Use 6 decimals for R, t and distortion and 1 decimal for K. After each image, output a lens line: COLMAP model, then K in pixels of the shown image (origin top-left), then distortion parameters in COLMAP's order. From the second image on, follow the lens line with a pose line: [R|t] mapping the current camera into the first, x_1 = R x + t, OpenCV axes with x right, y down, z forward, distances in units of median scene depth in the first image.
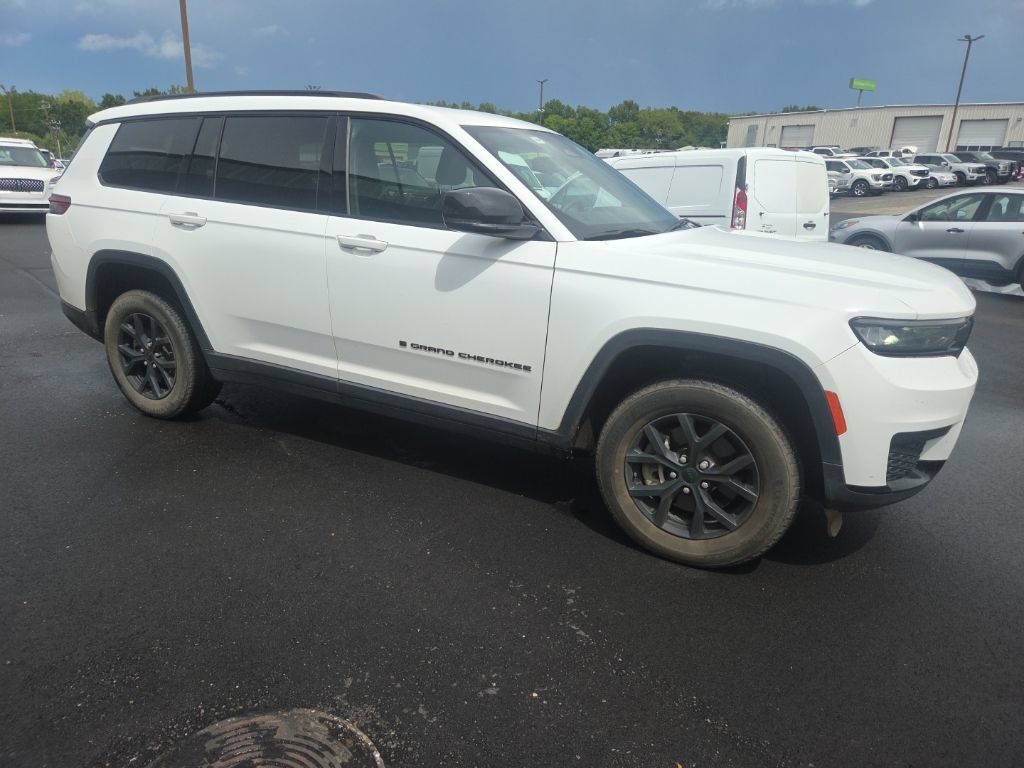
lens RADIAL K [[693.2, 0, 511.3], [0, 693.2, 400.7], [0, 0, 1]] dist [0.070963, -0.065200]
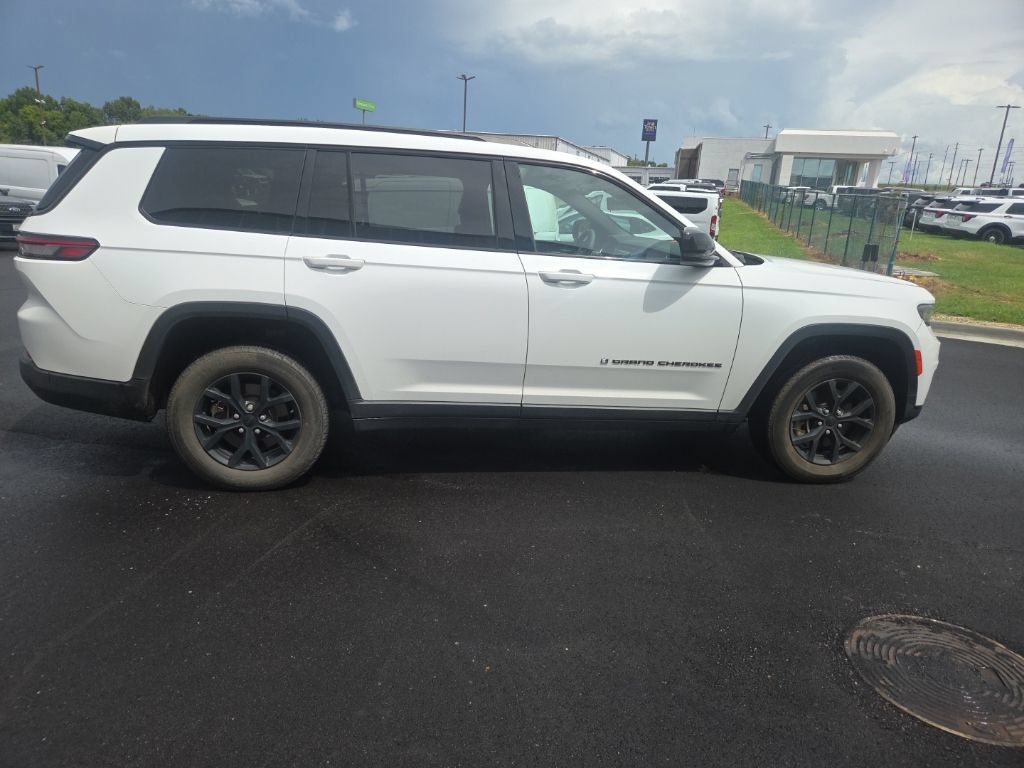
lens RADIAL K [[693.2, 0, 511.3], [0, 693.2, 400.7], [0, 0, 1]] dist [0.070963, -0.065200]
pose [[0.802563, -0.158099, 0.575236, -0.965003], [0.163970, 0.985566, 0.042106, -0.092390], [-0.573590, 0.060529, 0.816903, 0.153118]]
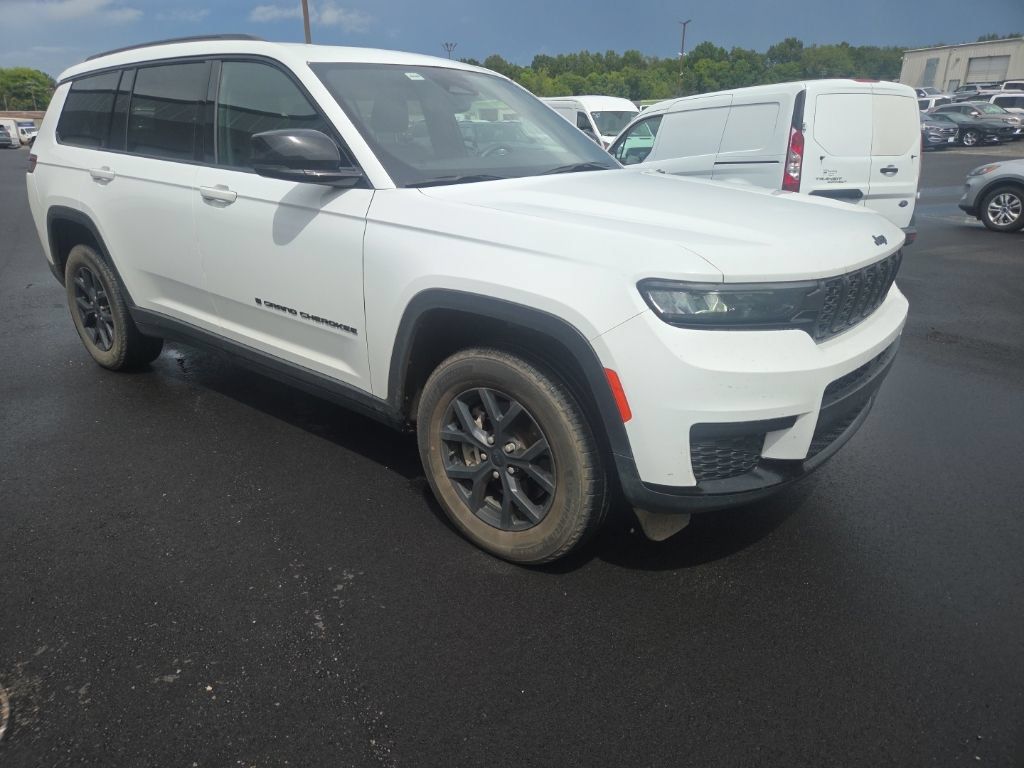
lens RADIAL K [[690.7, 0, 499.0], [0, 690.7, 400.9], [0, 0, 1]] dist [0.067003, -0.058007]
pose [[0.977417, 0.046943, -0.206037, 0.373885], [-0.034860, 0.997474, 0.061887, -0.016418], [0.208422, -0.053307, 0.976585, 0.130408]]
